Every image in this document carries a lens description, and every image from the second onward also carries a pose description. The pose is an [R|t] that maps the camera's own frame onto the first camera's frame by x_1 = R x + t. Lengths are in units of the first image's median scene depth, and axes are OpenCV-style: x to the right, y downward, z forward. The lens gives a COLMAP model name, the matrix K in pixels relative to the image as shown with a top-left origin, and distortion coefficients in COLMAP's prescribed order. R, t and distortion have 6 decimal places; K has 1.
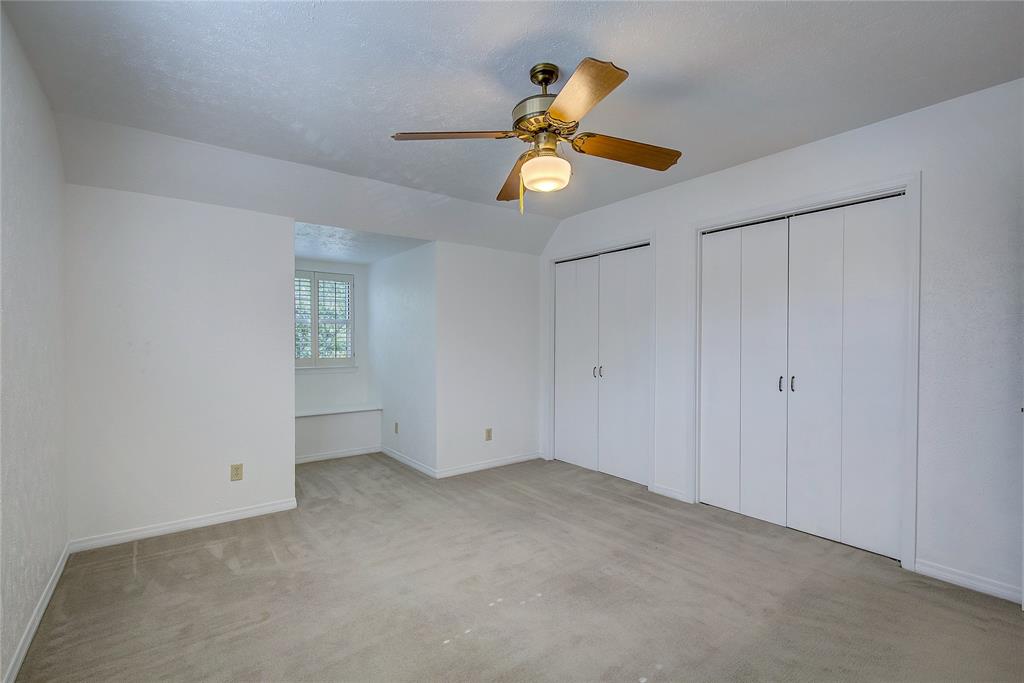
lens RADIAL K [[467.6, 0, 520.3], [0, 467.6, 342.2], [0, 0, 1]] dist [-0.002058, 0.001120]
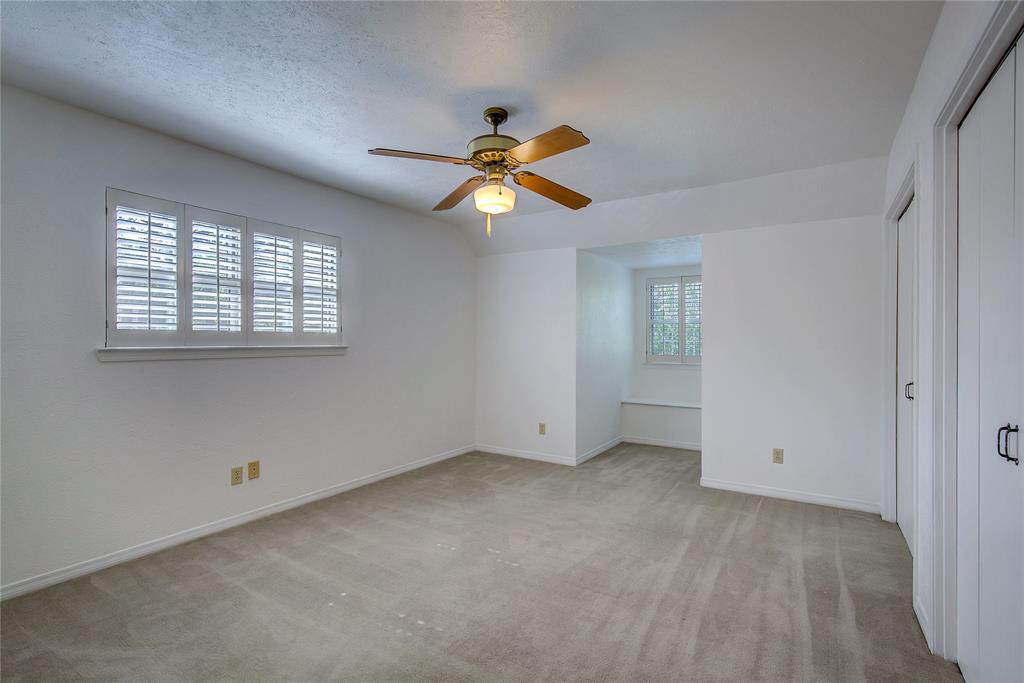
lens RADIAL K [[467.6, 0, 509.1], [0, 467.6, 337.6], [0, 0, 1]] dist [-0.002058, 0.001120]
pose [[0.322772, -0.006450, -0.946455, 0.700736], [0.000078, 0.999977, -0.006788, -0.000996], [0.946477, 0.002118, 0.322765, 0.387247]]
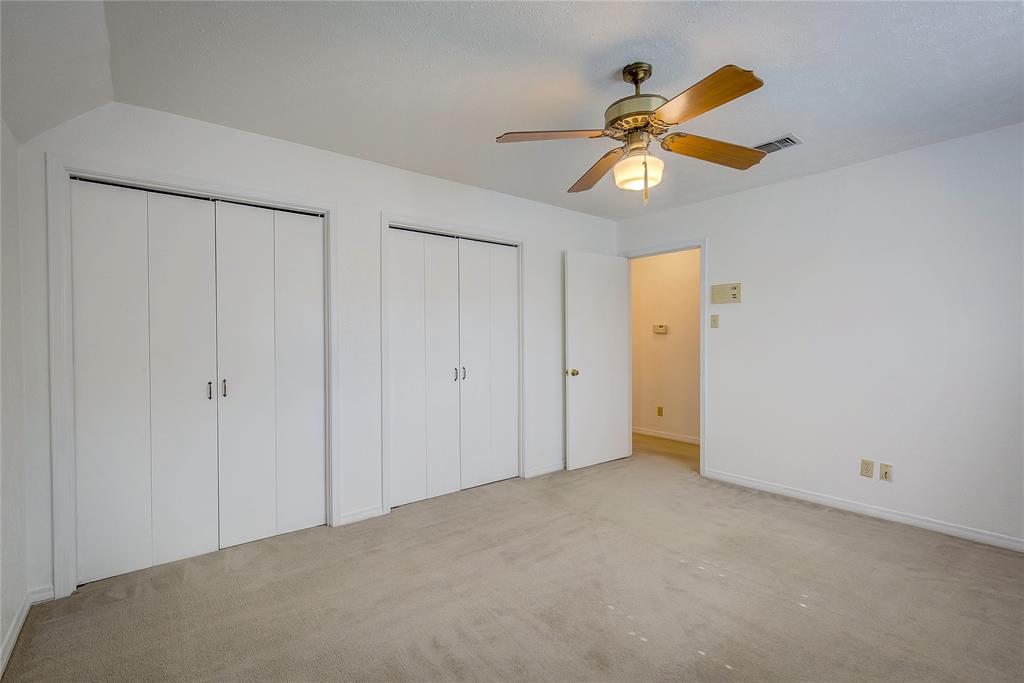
lens RADIAL K [[467.6, 0, 522.6], [0, 467.6, 349.3], [0, 0, 1]] dist [-0.002058, 0.001120]
pose [[-0.040476, -0.020273, 0.998975, -0.572067], [0.005161, 0.999777, 0.020499, -0.000890], [-0.999167, 0.005985, -0.040362, 0.765378]]
